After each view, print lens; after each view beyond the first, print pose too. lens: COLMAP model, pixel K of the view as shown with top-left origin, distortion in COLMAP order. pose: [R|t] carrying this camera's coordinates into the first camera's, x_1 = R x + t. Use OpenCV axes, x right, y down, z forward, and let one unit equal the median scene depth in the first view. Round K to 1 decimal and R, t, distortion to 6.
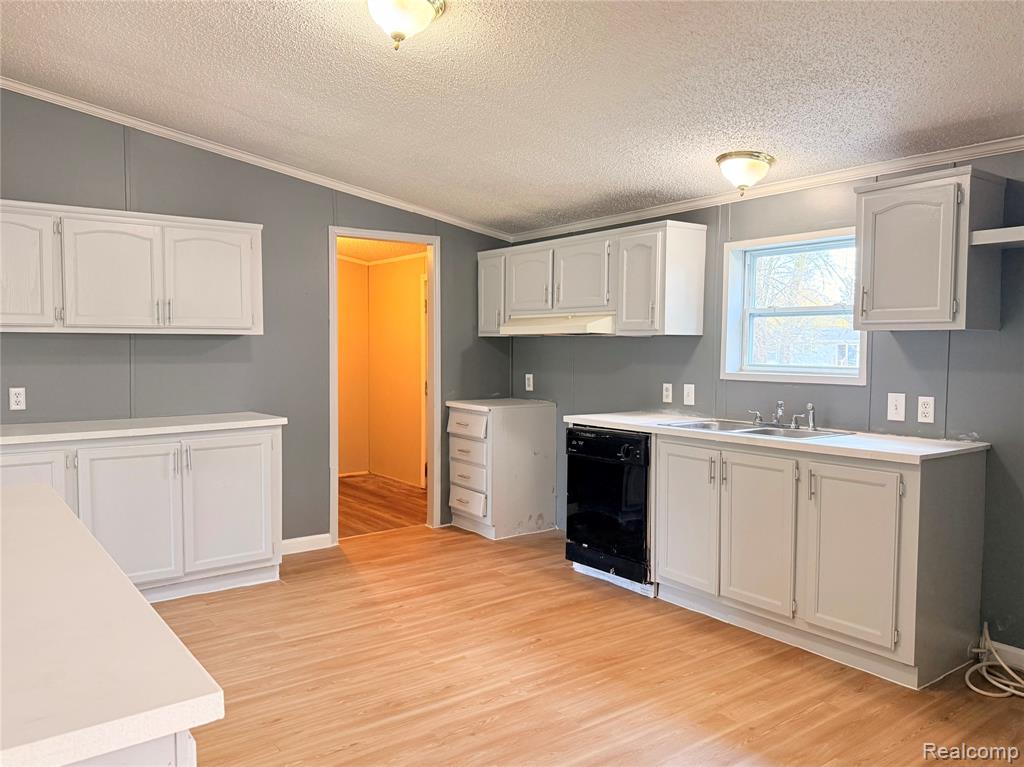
lens RADIAL K [[753.6, 0, 512.0], [0, 753.6, 383.5], [0, 0, 1]] dist [0.056592, -0.045849]
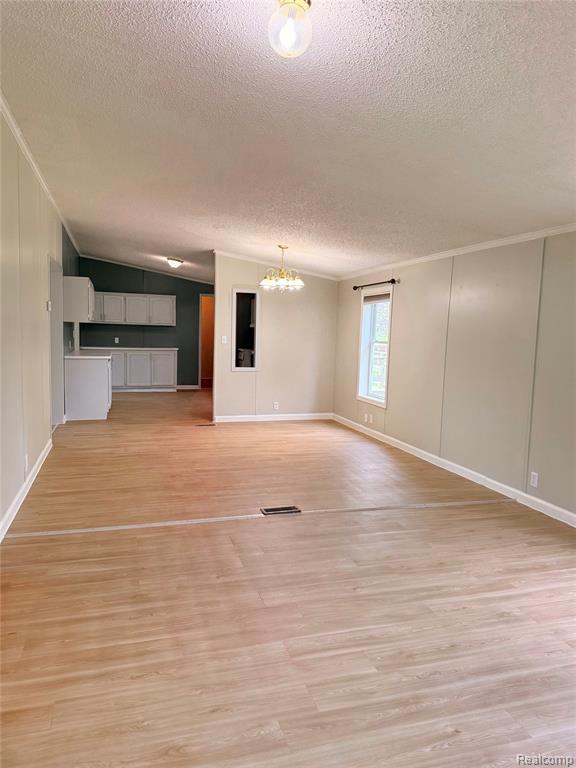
lens RADIAL K [[513.5, 0, 288.0], [0, 513.5, 384.0], [0, 0, 1]] dist [0.047933, 0.000148]
pose [[0.948038, 0.052395, -0.313815, 1.135792], [-0.040870, 0.998230, 0.043195, 0.099265], [0.315522, -0.028125, 0.948501, -1.376034]]
